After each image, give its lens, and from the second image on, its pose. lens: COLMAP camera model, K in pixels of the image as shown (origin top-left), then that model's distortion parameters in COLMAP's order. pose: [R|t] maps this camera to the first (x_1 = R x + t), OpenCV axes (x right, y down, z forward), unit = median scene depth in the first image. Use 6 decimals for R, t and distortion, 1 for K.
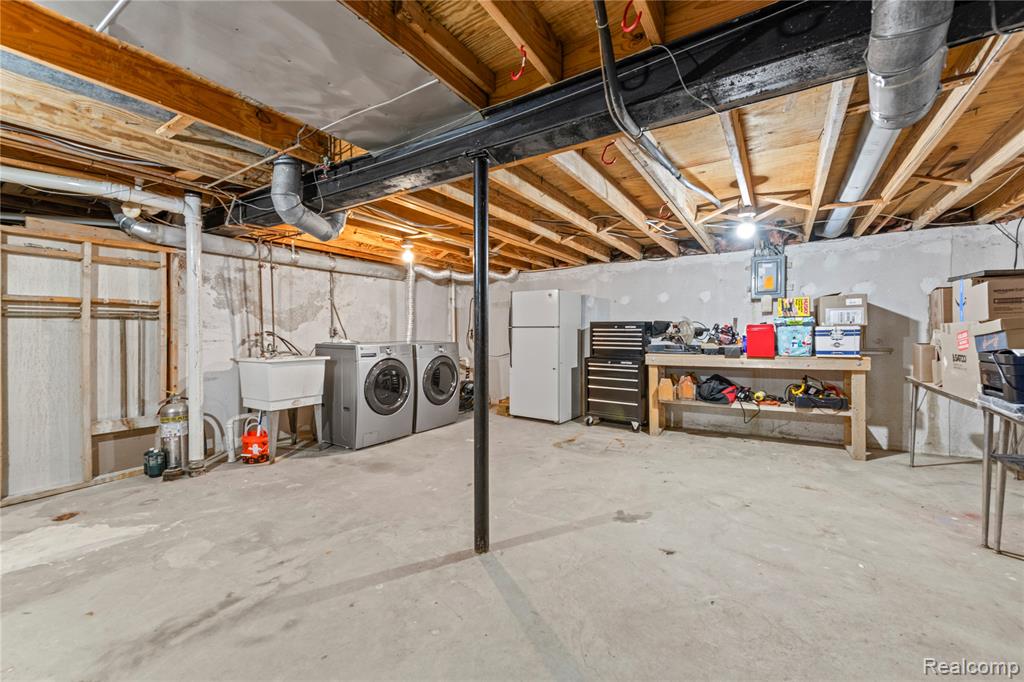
lens RADIAL K [[407.8, 0, 518.1], [0, 407.8, 346.2], [0, 0, 1]] dist [0.009566, -0.000903]
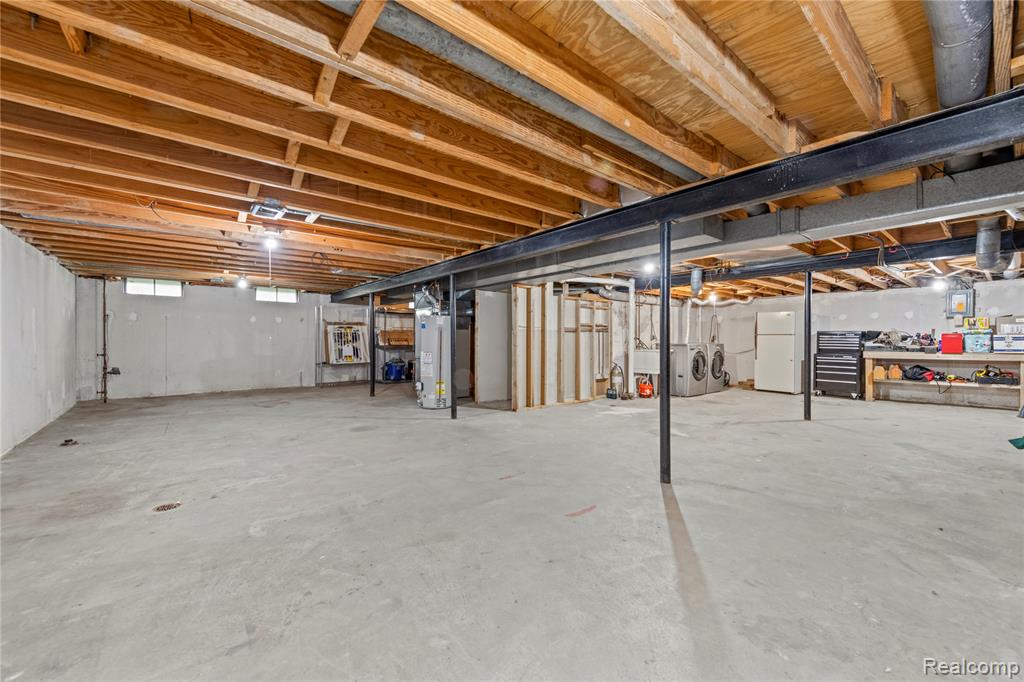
lens RADIAL K [[407.8, 0, 518.1], [0, 407.8, 346.2], [0, 0, 1]] dist [0.009566, -0.000903]
pose [[0.951667, 0.009124, -0.306996, -0.533468], [-0.013320, 0.999844, -0.011577, 0.038305], [0.306843, 0.015107, 0.951640, -1.058292]]
